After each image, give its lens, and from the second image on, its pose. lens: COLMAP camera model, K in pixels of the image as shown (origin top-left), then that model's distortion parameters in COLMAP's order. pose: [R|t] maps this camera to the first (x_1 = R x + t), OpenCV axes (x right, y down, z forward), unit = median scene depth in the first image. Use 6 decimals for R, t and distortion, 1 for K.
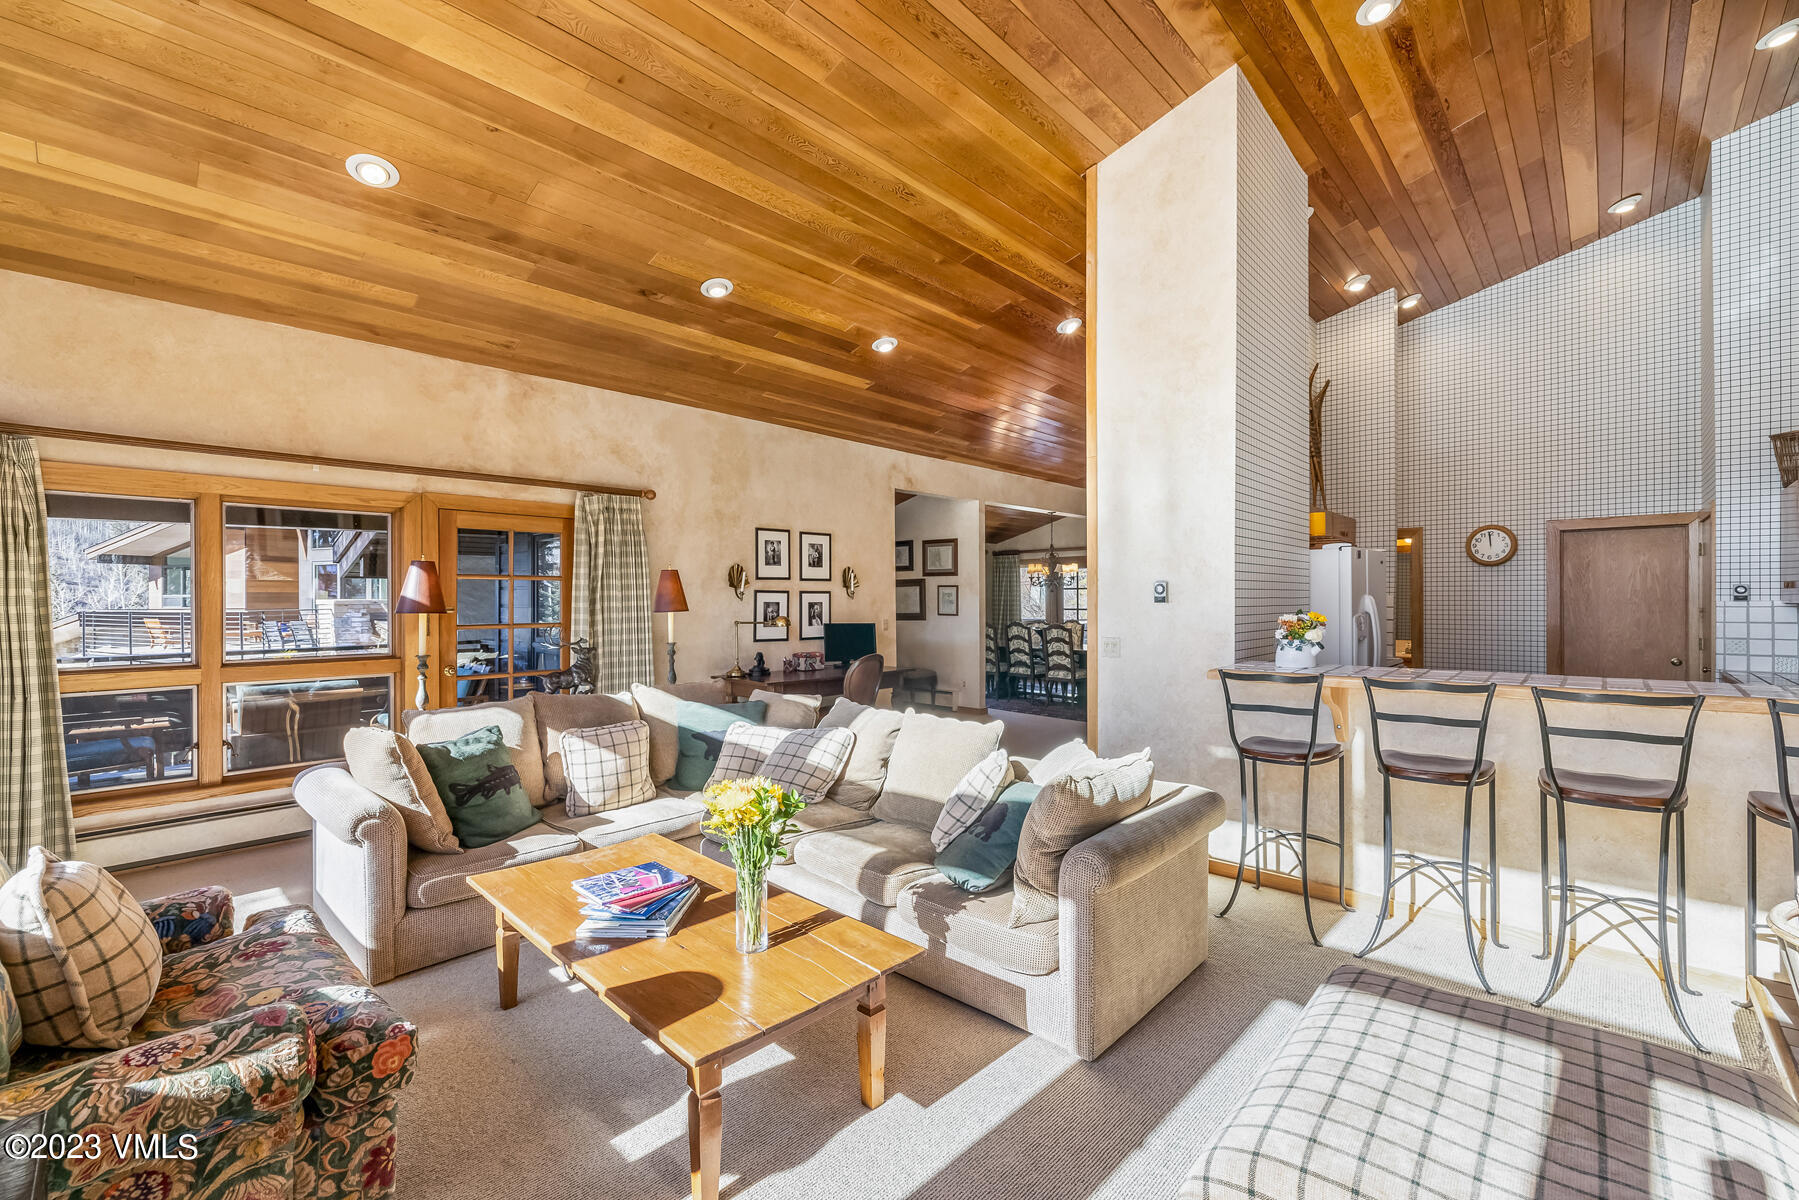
lens RADIAL K [[759.4, 0, 895.8], [0, 759.4, 605.7], [0, 0, 1]] dist [0.000139, -0.000210]
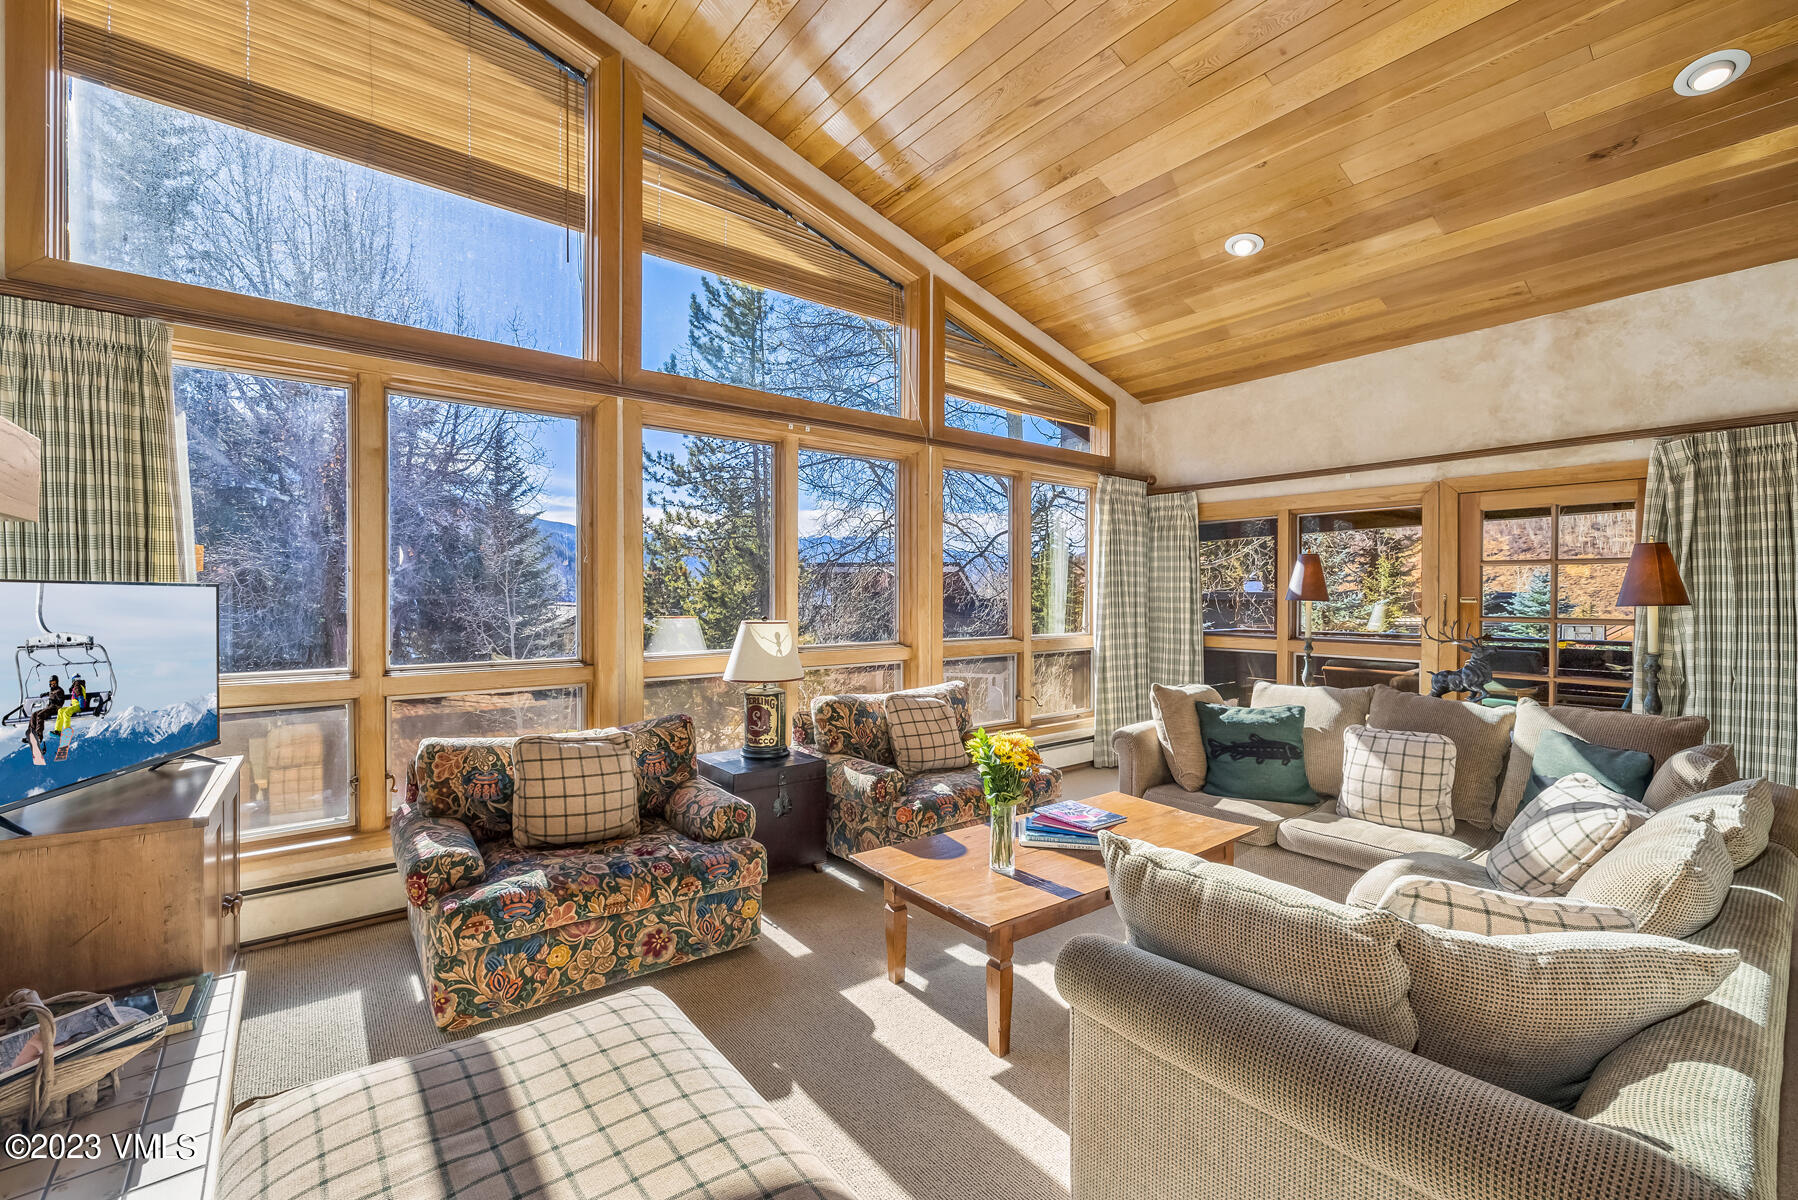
lens RADIAL K [[759.0, 0, 895.4], [0, 759.0, 605.7], [0, 0, 1]] dist [0.000139, -0.000210]
pose [[-0.143442, 0.020771, -0.989441, 0.446996], [-0.009018, 0.999711, 0.022294, -0.001033], [0.989618, 0.012121, -0.143213, 0.429666]]
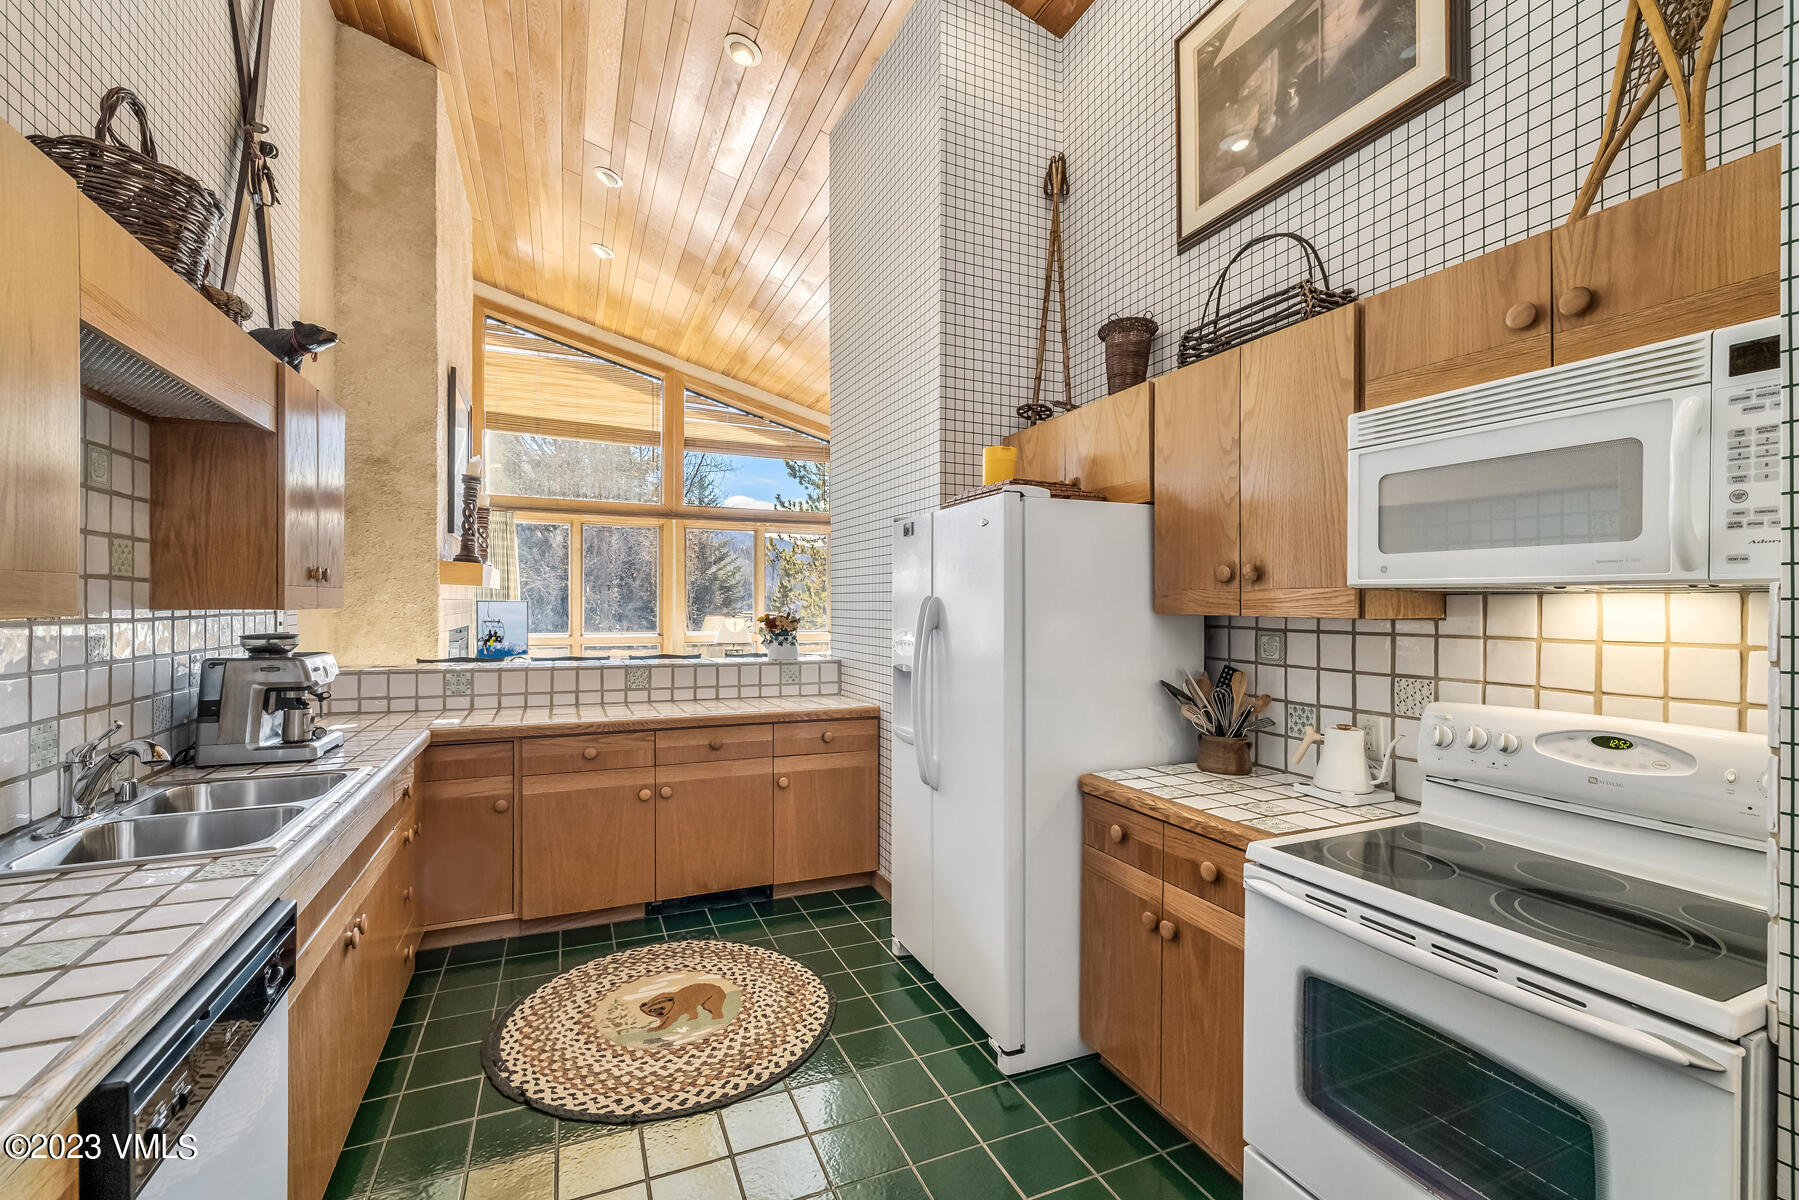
lens RADIAL K [[759.4, 0, 895.8], [0, 759.4, 605.7], [0, 0, 1]] dist [0.000139, -0.000210]
pose [[-0.390094, 0.008158, -0.920739, 0.852462], [-0.004983, 0.999927, 0.010971, -0.007244], [0.920762, 0.008868, -0.390025, 0.880091]]
